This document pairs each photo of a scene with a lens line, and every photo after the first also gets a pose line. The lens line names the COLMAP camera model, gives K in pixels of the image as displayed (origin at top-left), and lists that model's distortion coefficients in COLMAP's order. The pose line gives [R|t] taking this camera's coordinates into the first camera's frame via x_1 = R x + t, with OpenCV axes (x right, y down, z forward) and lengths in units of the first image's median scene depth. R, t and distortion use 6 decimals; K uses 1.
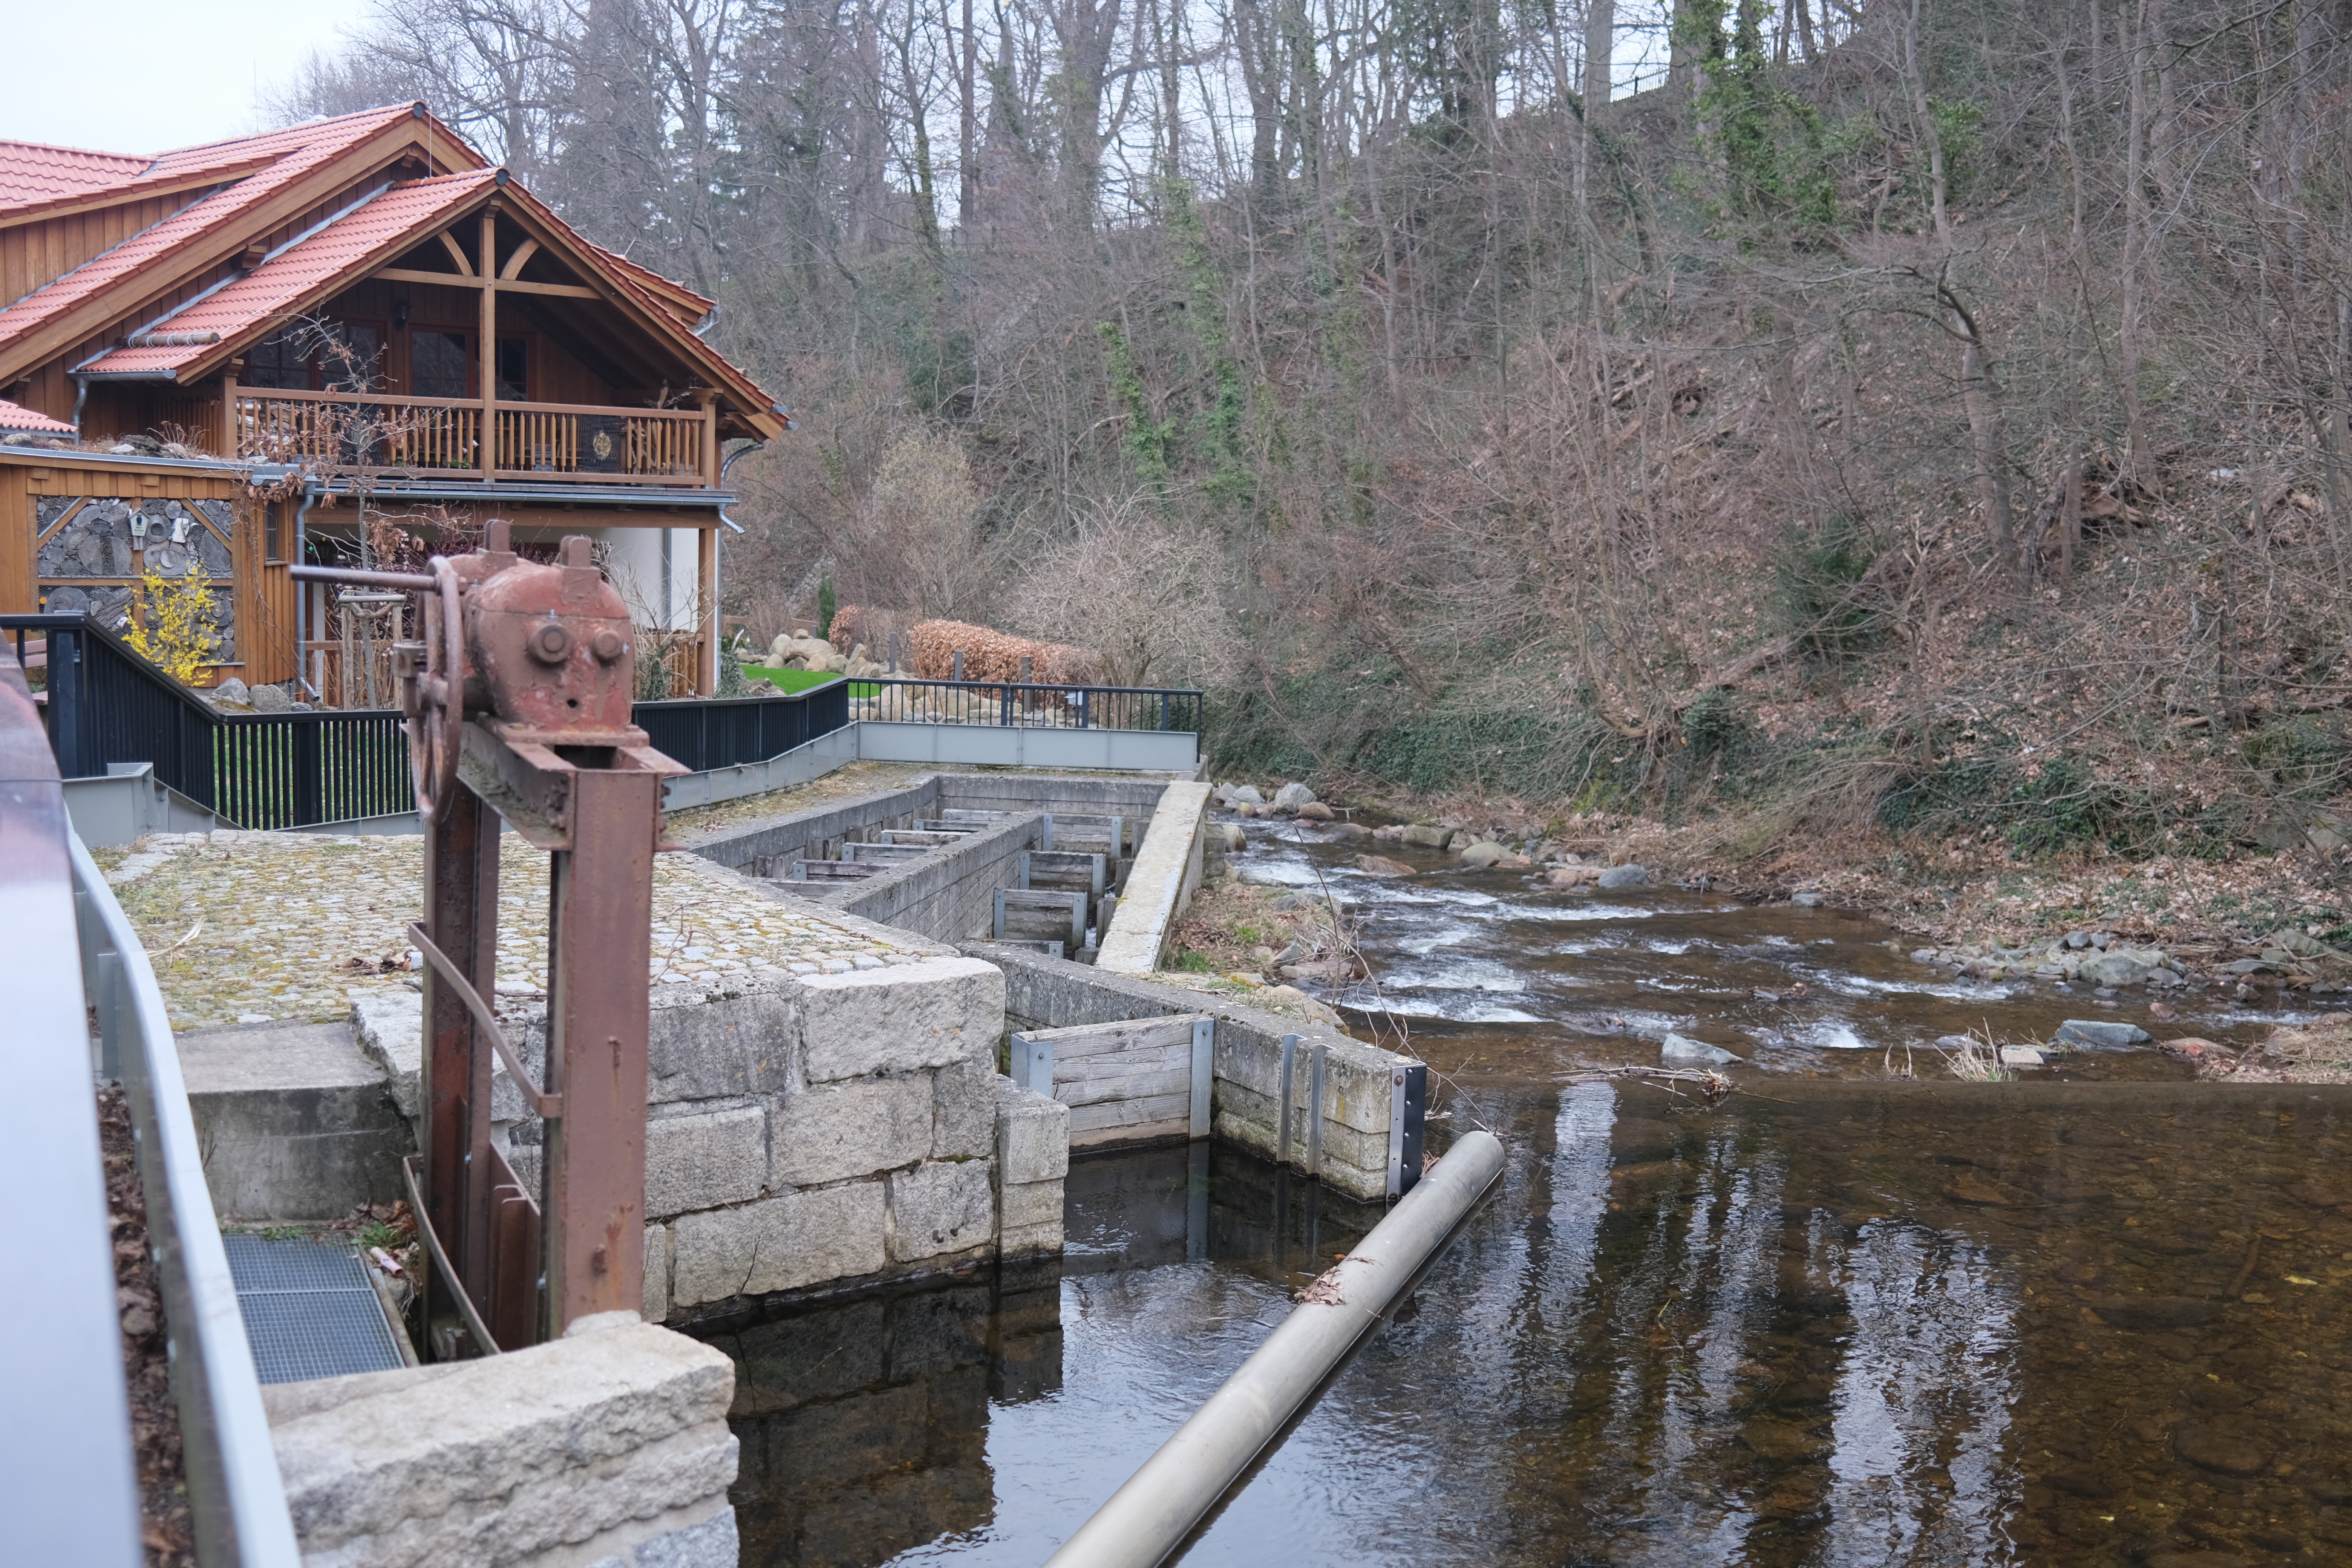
lens RADIAL K [[2397.9, 0, 1179.3], [0, 2397.9, 793.0], [0, 0, 1]] dist [0.006445, 0.000000]
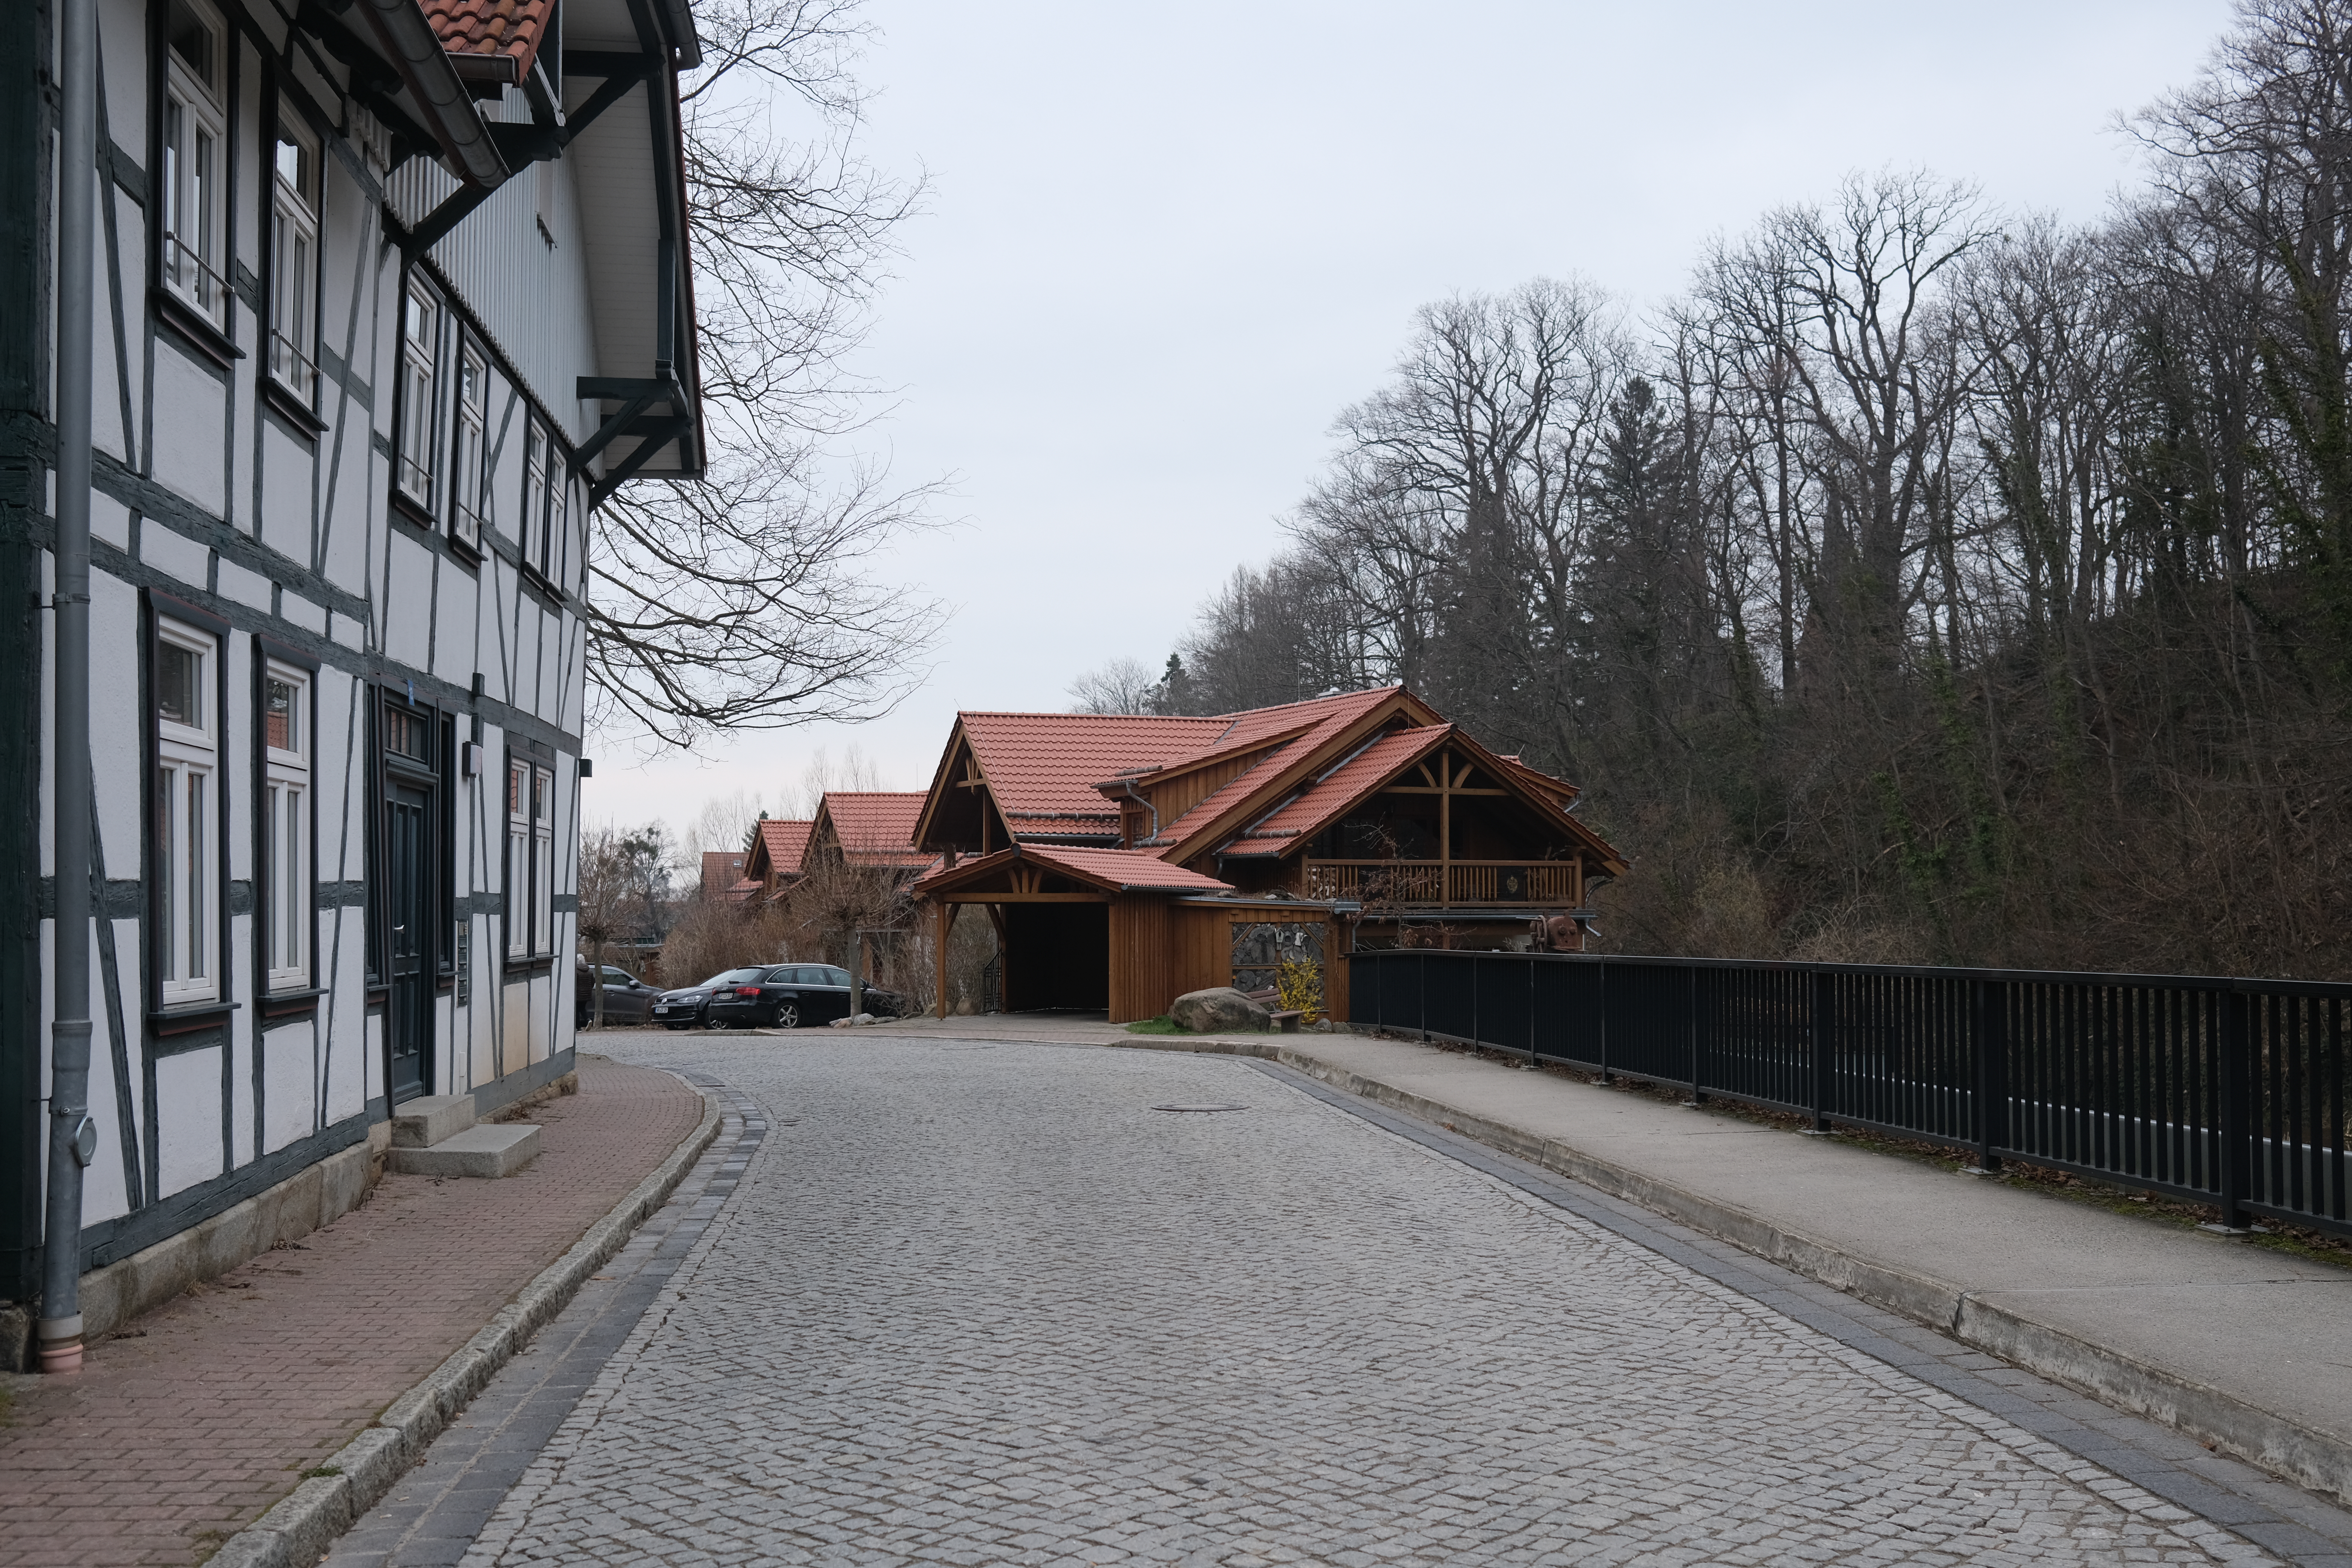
lens RADIAL K [[2397.9, 0, 1175.7], [0, 2397.9, 794.0], [0, 0, 1]] dist [0.006445, 0.000000]
pose [[0.937407, -0.049869, -0.344647, 0.108061], [-0.011450, 0.984744, -0.173632, 0.079360], [0.348048, 0.166710, 0.922535, -0.587845]]
